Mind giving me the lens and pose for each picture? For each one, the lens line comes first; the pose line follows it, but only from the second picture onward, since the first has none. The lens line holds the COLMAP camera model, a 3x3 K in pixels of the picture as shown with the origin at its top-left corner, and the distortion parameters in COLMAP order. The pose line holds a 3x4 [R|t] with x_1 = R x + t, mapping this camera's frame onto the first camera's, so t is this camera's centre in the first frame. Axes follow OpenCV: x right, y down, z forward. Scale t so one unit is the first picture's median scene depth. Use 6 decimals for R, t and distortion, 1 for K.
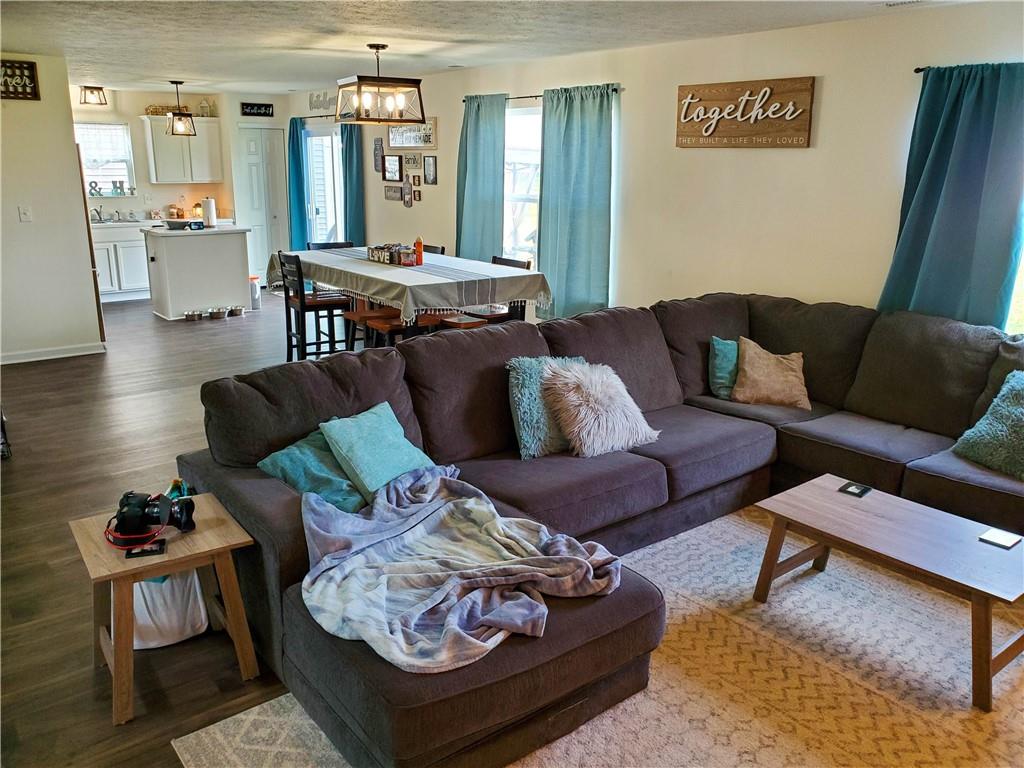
lens RADIAL K [[813.2, 0, 510.2], [0, 813.2, 386.7], [0, 0, 1]] dist [-0.037092, 0.008717]
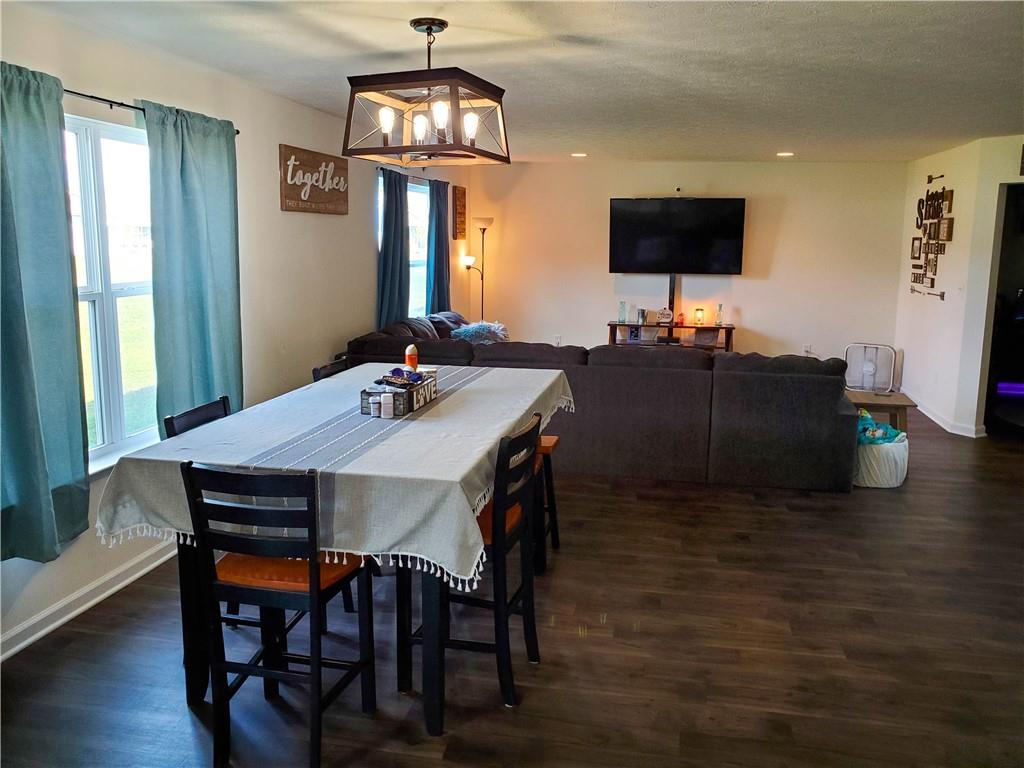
lens RADIAL K [[813.2, 0, 511.0], [0, 813.2, 383.5], [0, 0, 1]] dist [-0.037092, 0.008717]
pose [[-0.652410, -0.138126, 0.745173, -0.694407], [0.203718, 0.915100, 0.347982, -0.398954], [-0.729973, 0.378832, -0.568881, 1.466874]]
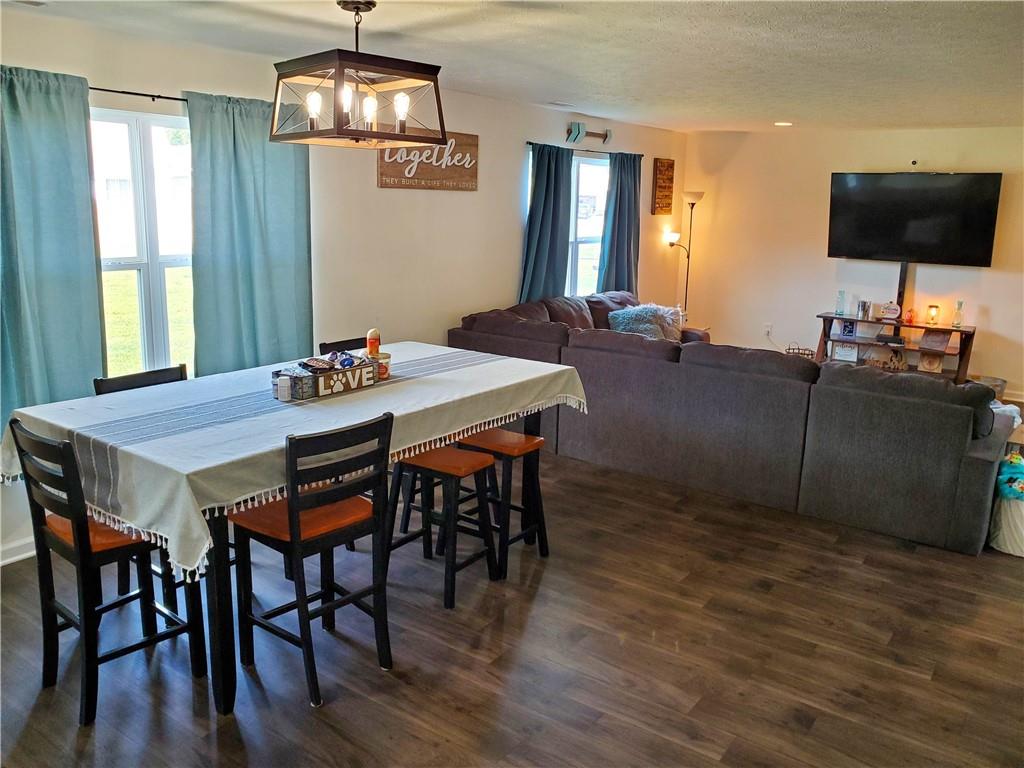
lens RADIAL K [[813.2, 0, 510.1], [0, 813.2, 382.7], [0, 0, 1]] dist [-0.037092, 0.008717]
pose [[-0.281202, -0.217124, 0.934763, -0.805797], [0.245296, 0.925447, 0.288752, -0.334794], [-0.927769, 0.310491, -0.206978, 1.175113]]
